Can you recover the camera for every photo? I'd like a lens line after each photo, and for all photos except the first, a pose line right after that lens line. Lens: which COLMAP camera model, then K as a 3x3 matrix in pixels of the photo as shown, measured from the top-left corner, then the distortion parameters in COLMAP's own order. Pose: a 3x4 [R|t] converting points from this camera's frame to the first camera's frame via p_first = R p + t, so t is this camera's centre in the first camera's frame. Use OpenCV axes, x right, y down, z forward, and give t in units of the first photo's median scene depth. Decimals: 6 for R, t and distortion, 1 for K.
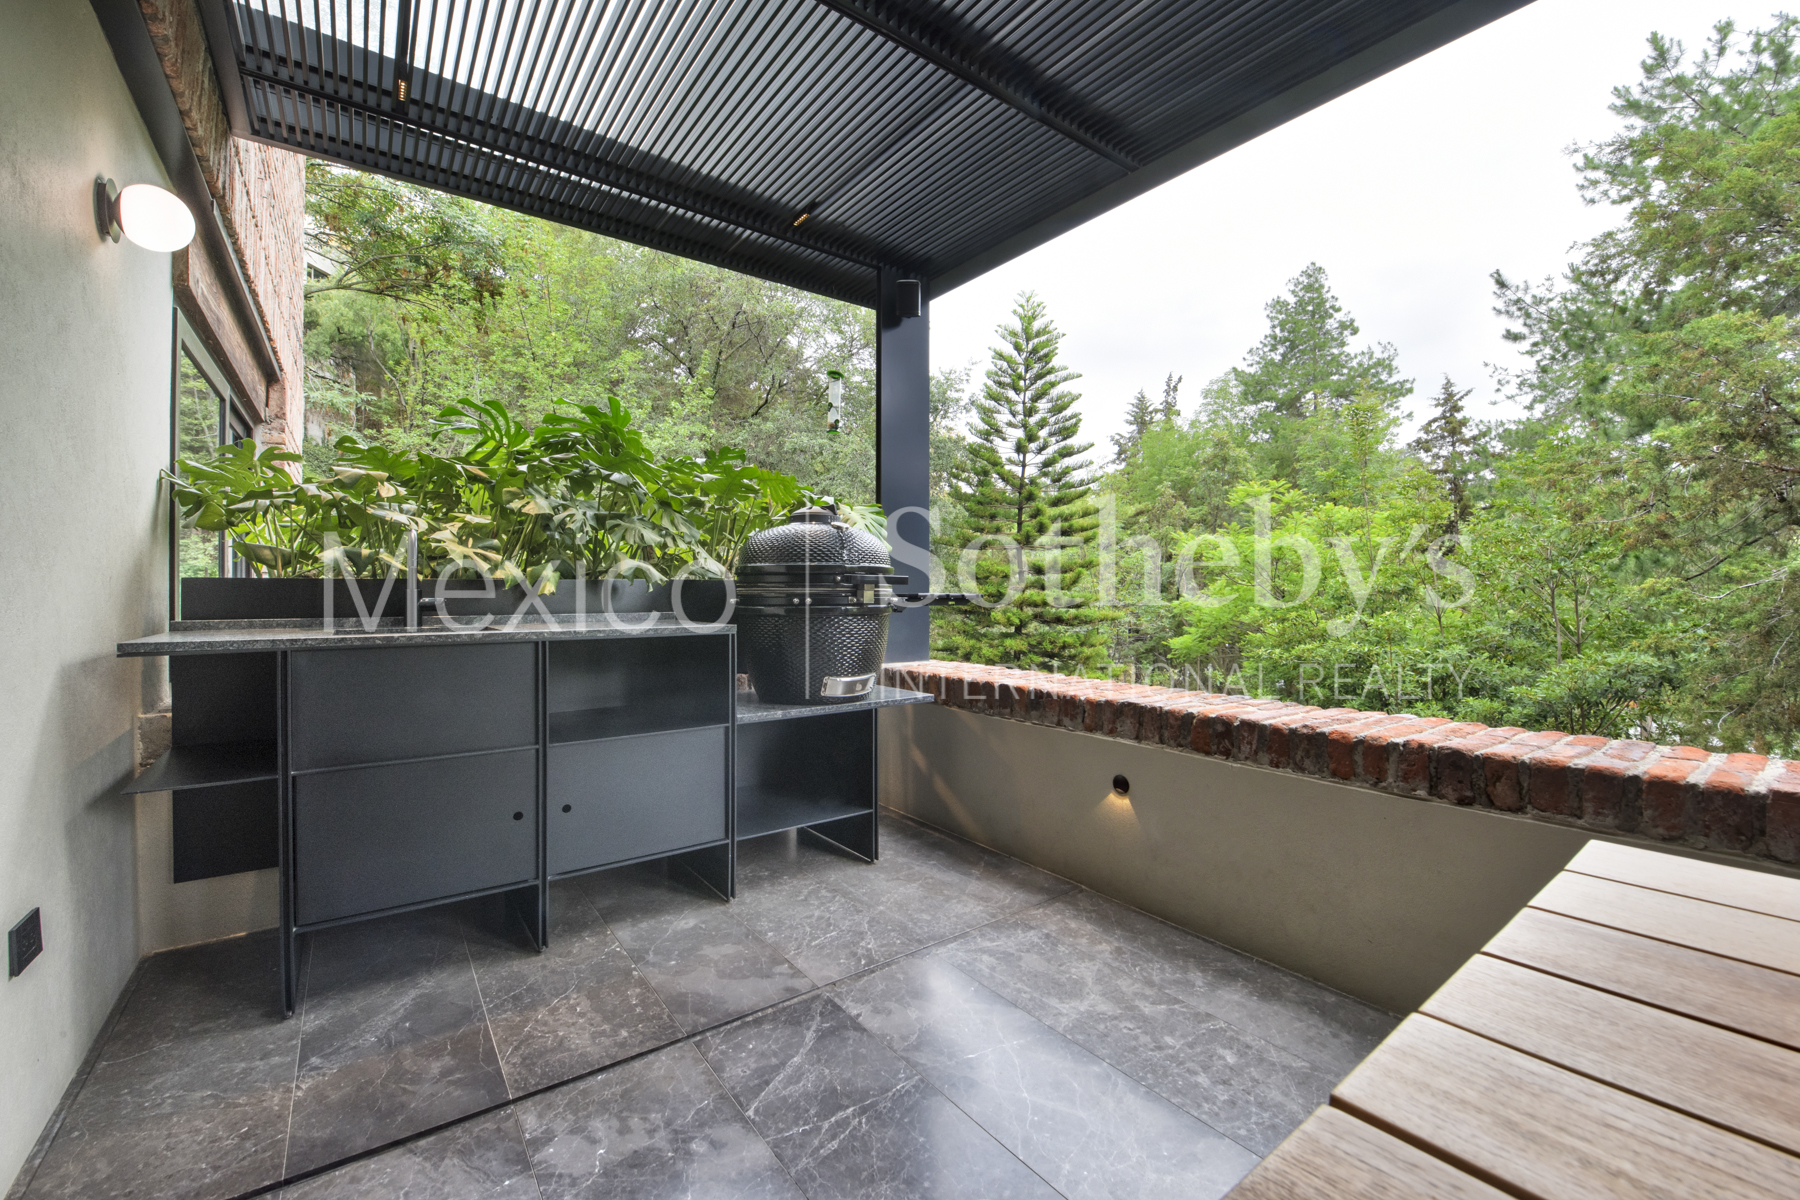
lens RADIAL K [[732.5, 0, 910.9], [0, 732.5, 588.6], [0, 0, 1]] dist [0.000470, -0.008797]
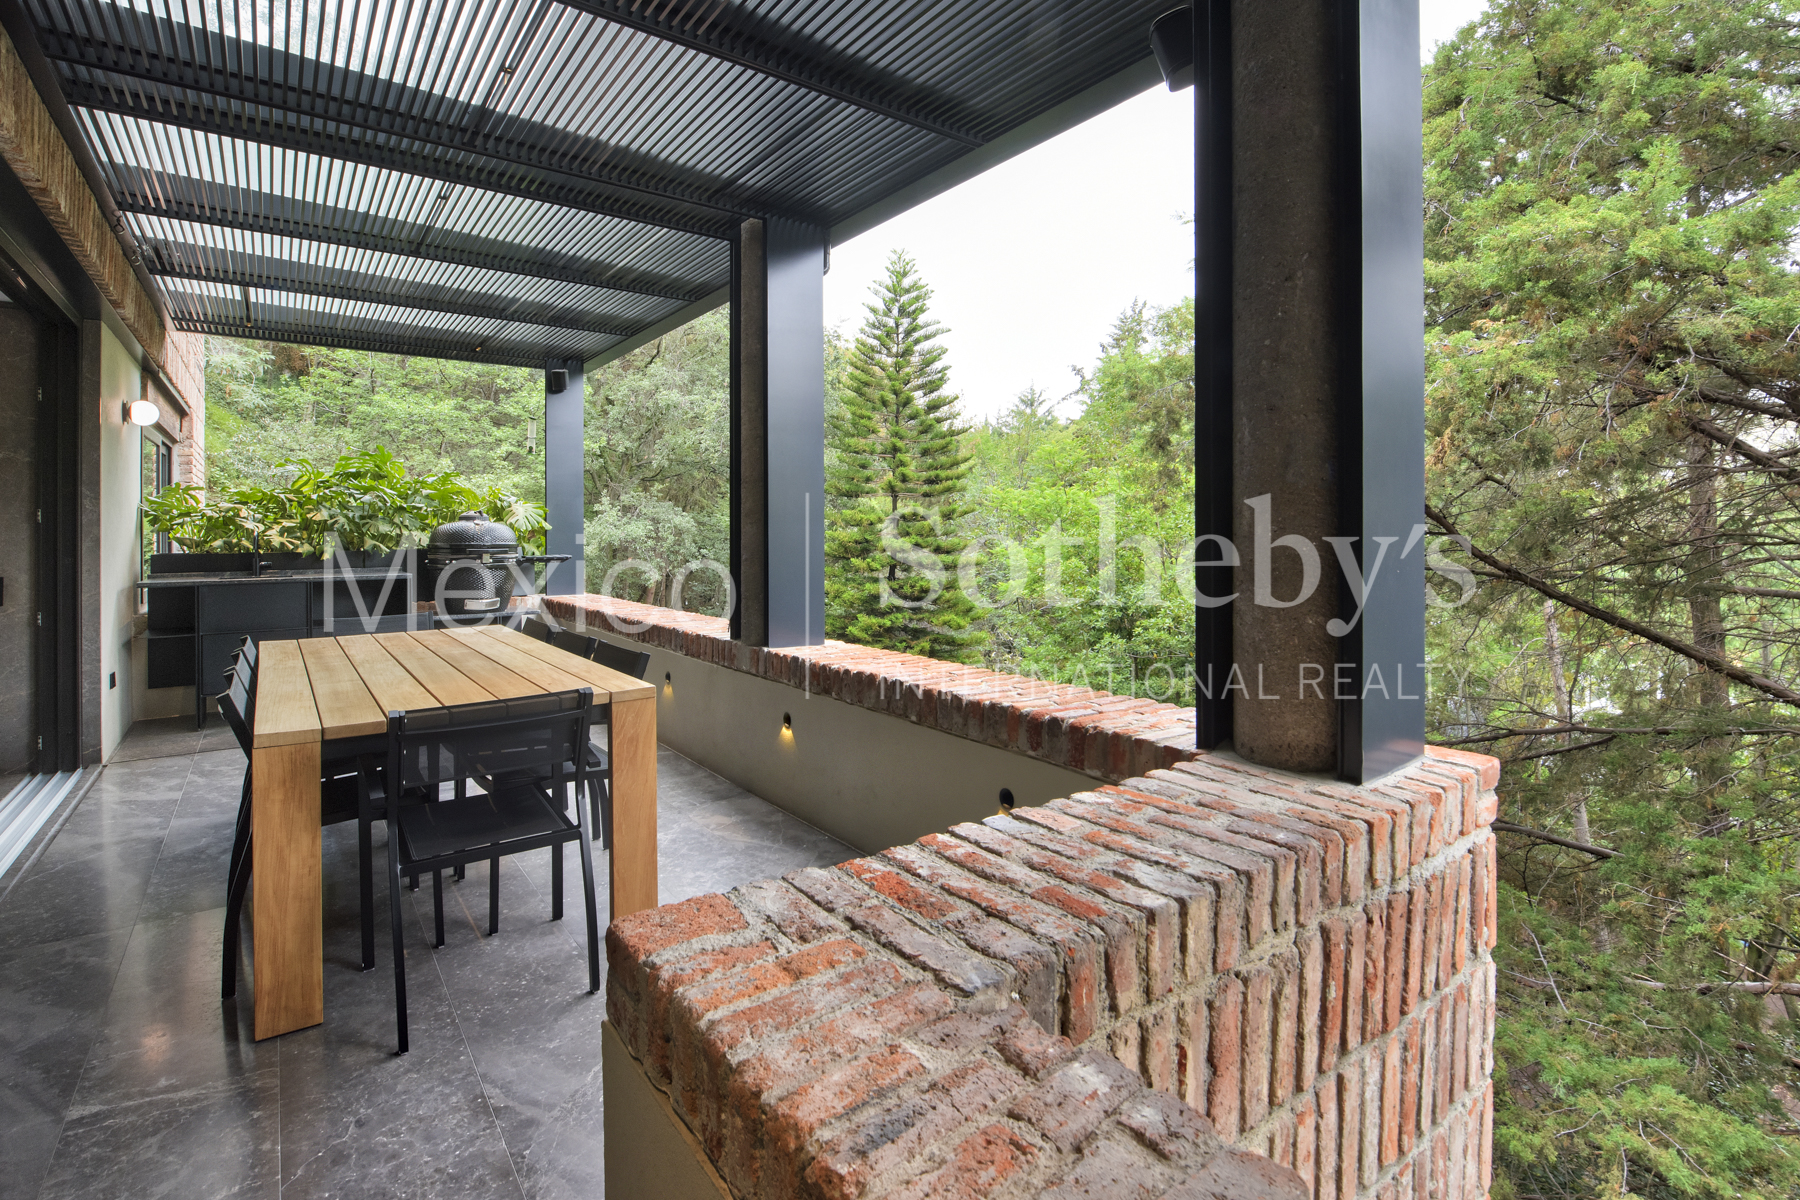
lens RADIAL K [[841.7, 0, 899.2], [0, 841.7, 535.0], [0, 0, 1]] dist [-0.002122, -0.000584]
pose [[0.999973, -0.003398, -0.006582, 0.180592], [0.003461, 0.999949, 0.009539, -0.012436], [0.006549, -0.009561, 0.999933, -0.214848]]
